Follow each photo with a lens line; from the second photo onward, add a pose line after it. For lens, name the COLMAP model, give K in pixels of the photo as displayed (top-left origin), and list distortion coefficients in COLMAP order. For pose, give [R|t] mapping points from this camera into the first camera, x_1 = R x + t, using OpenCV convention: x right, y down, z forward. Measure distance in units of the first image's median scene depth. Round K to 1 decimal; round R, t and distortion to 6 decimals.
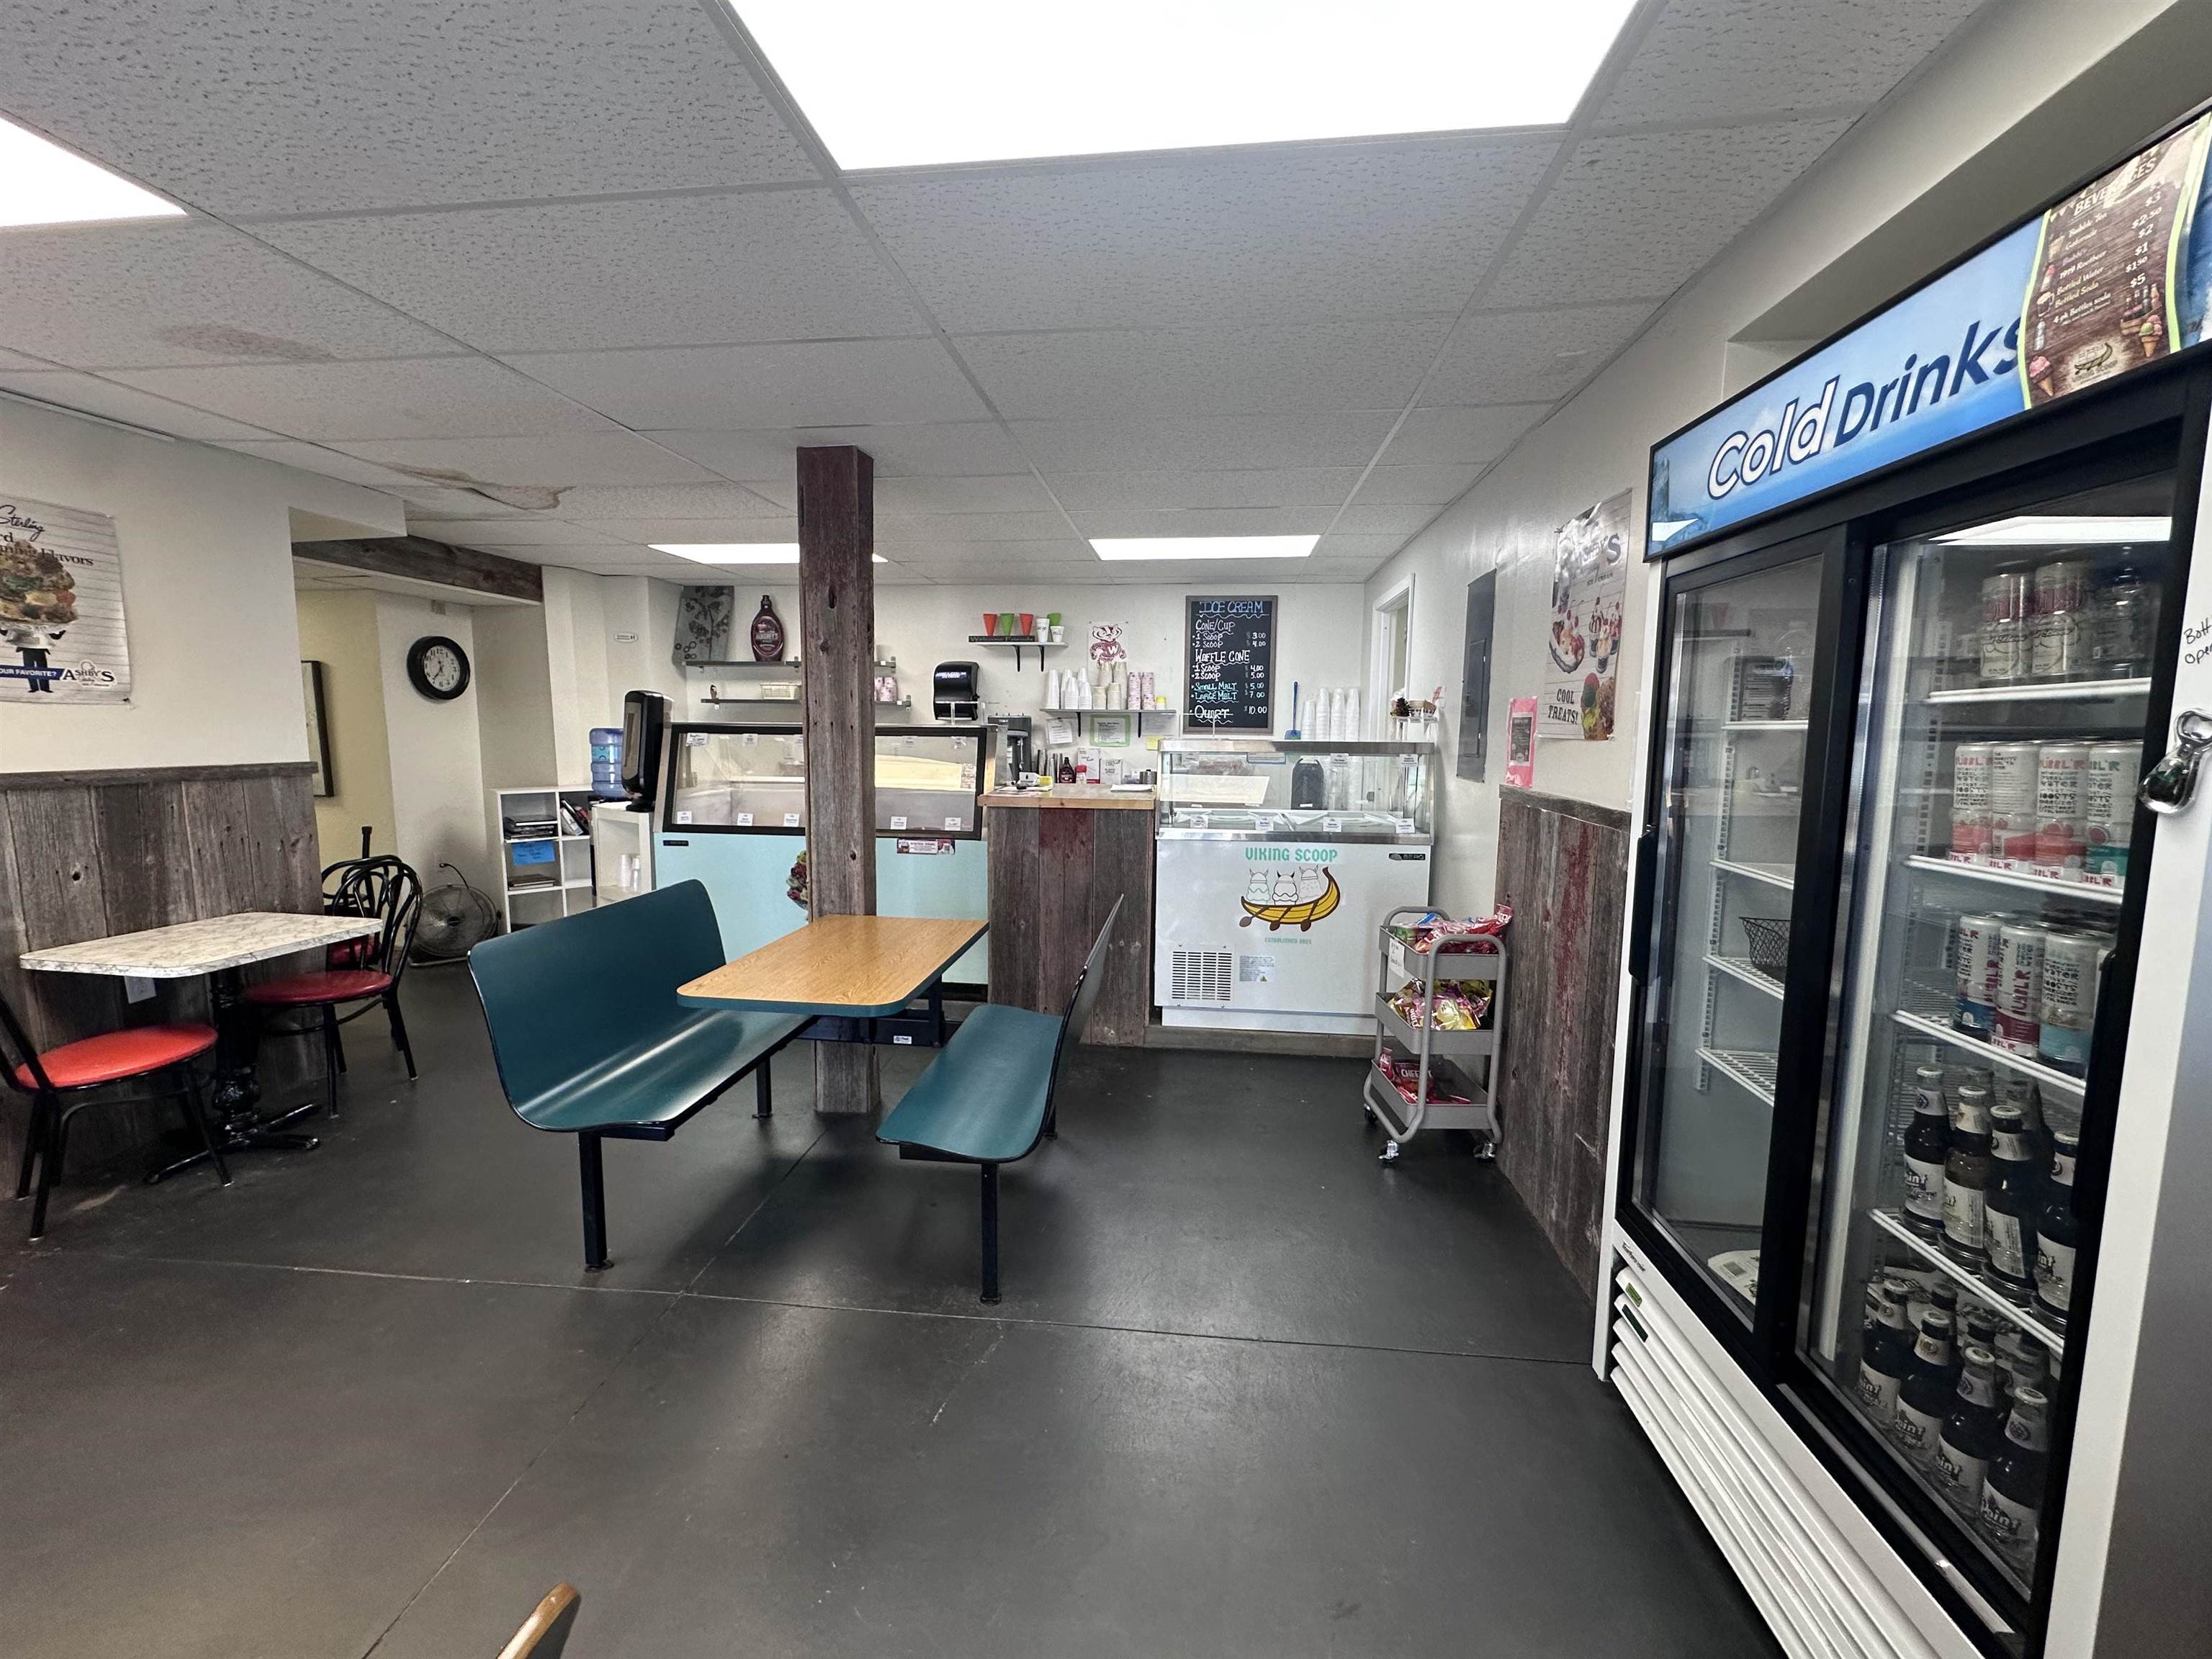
lens RADIAL K [[888.1, 0, 1104.4], [0, 888.1, 824.9], [0, 0, 1]] dist [-0.002242, -0.000015]
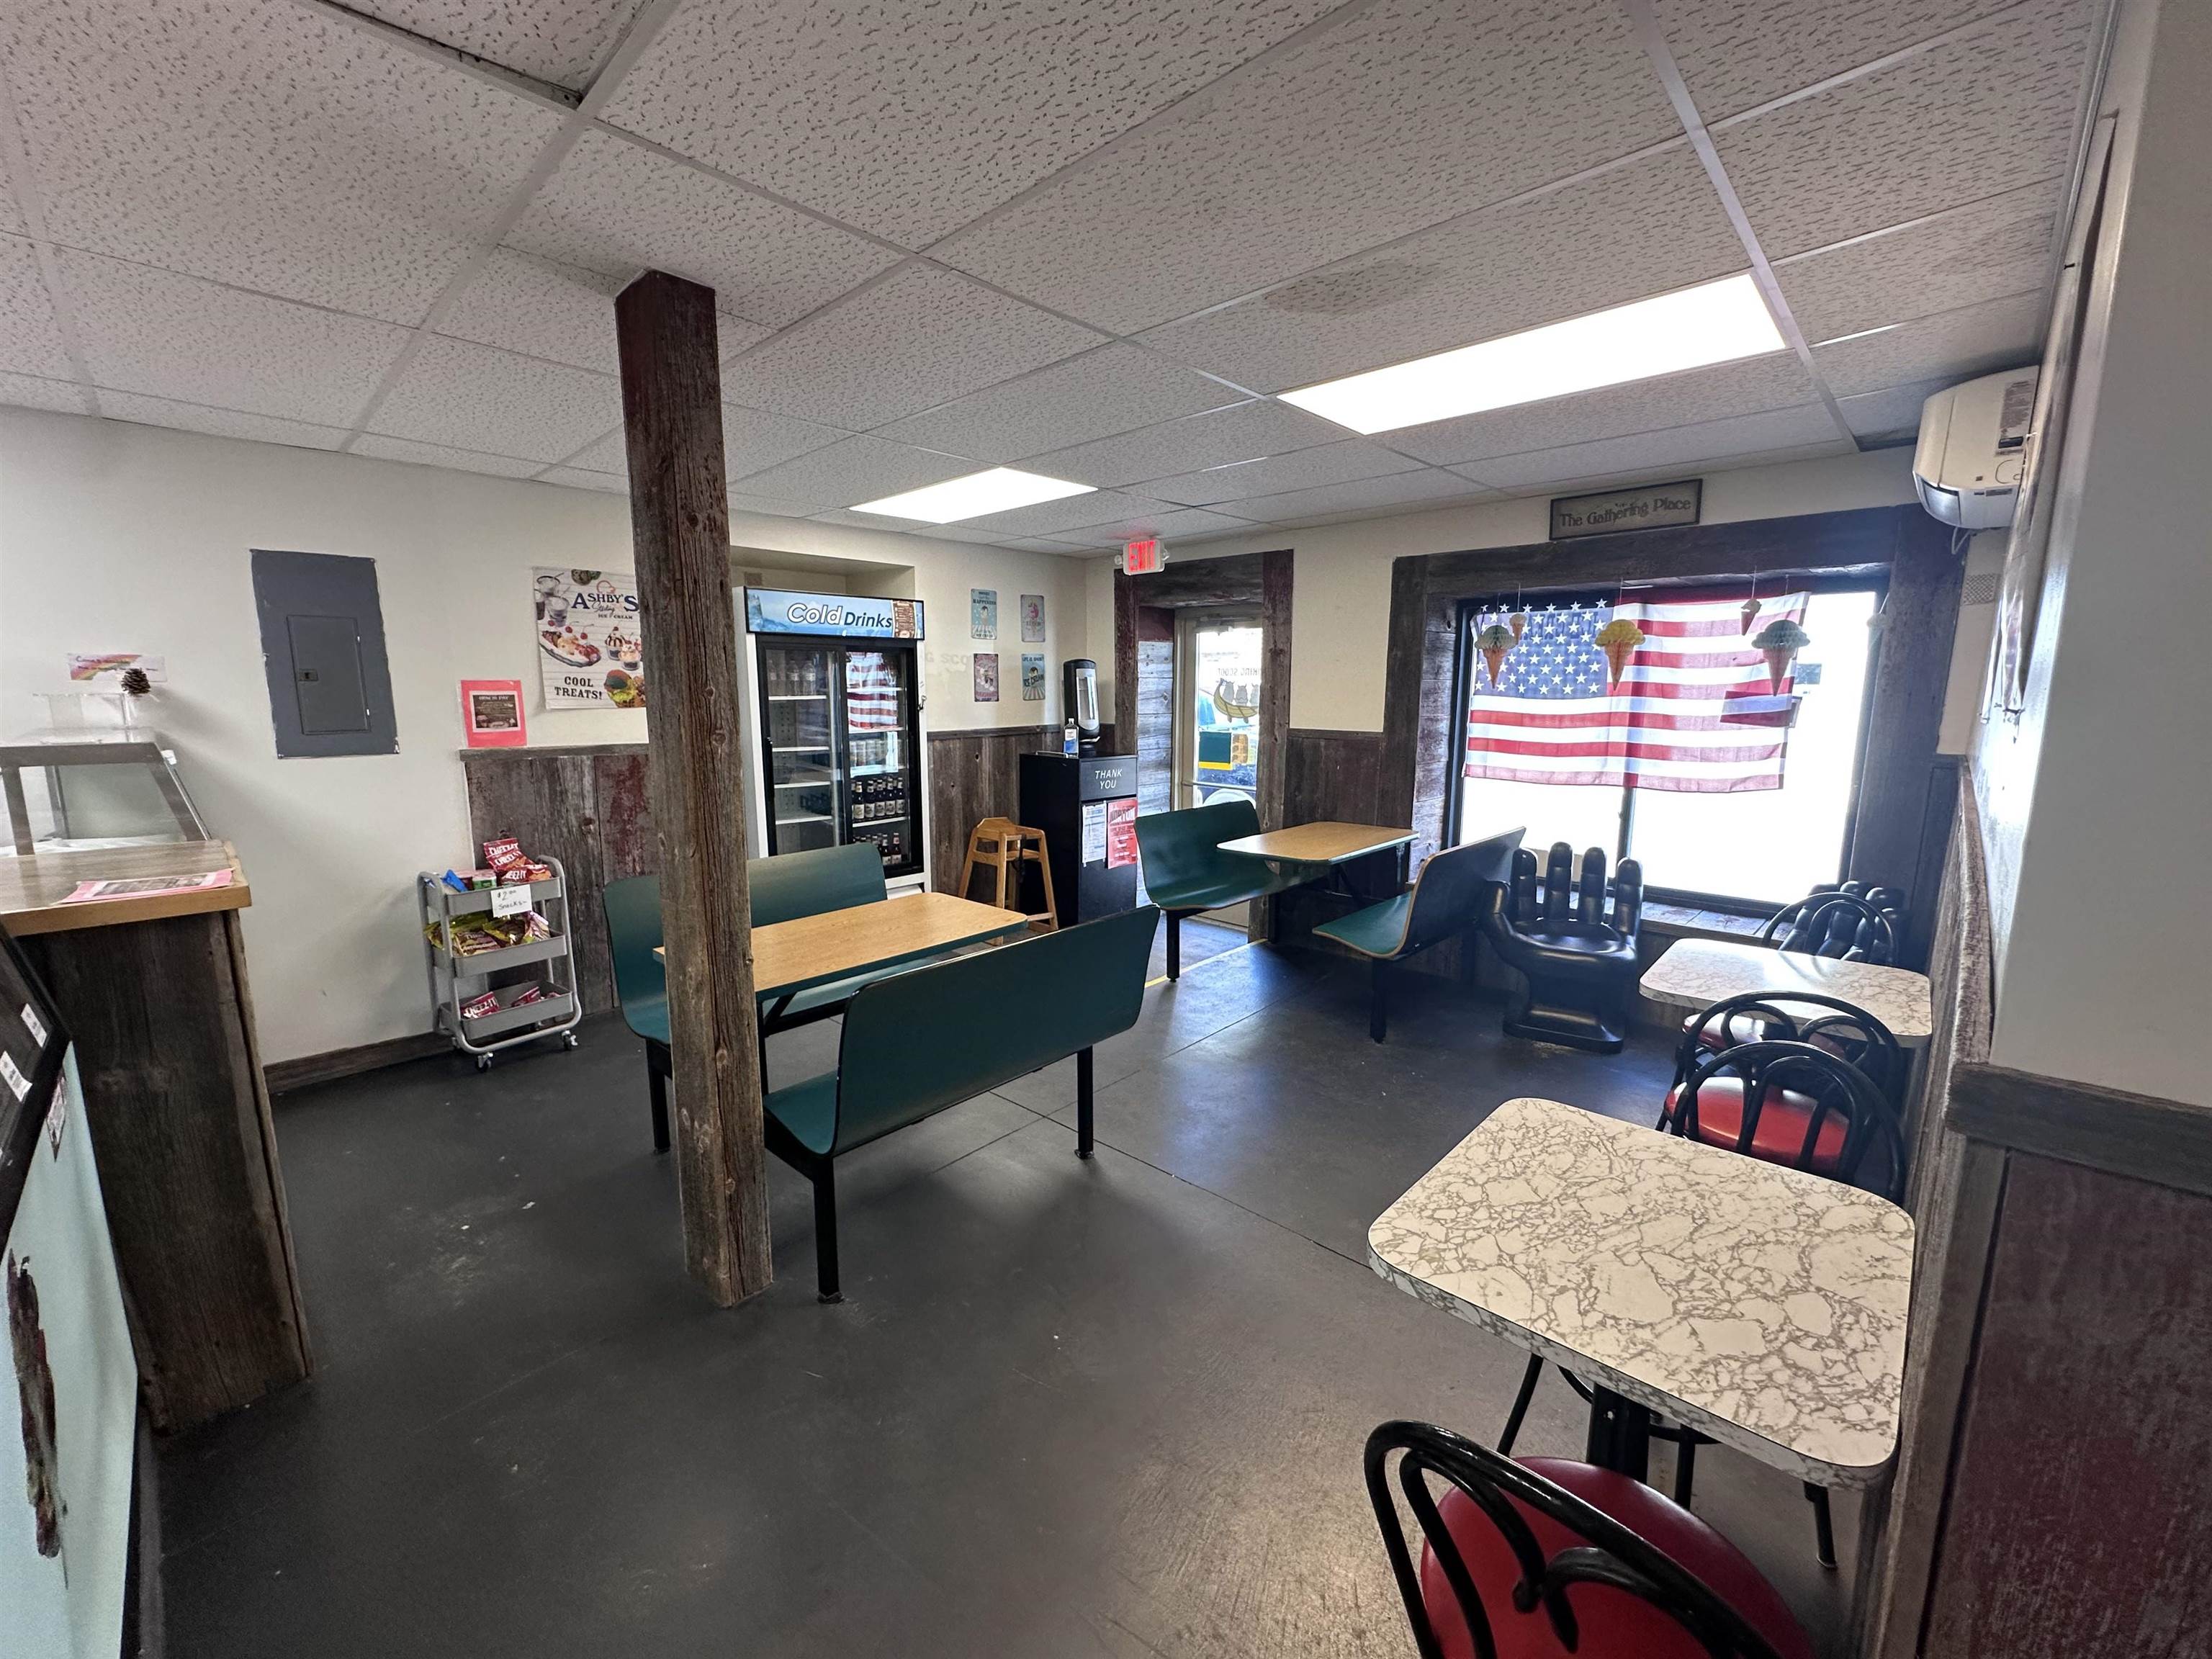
lens RADIAL K [[888.1, 0, 1104.4], [0, 888.1, 824.9], [0, 0, 1]] dist [-0.002242, -0.000015]
pose [[-0.800455, -0.101472, 0.590742, -2.277267], [0.056877, 0.968260, 0.243387, -0.434490], [-0.596689, 0.228420, -0.769277, 3.273963]]
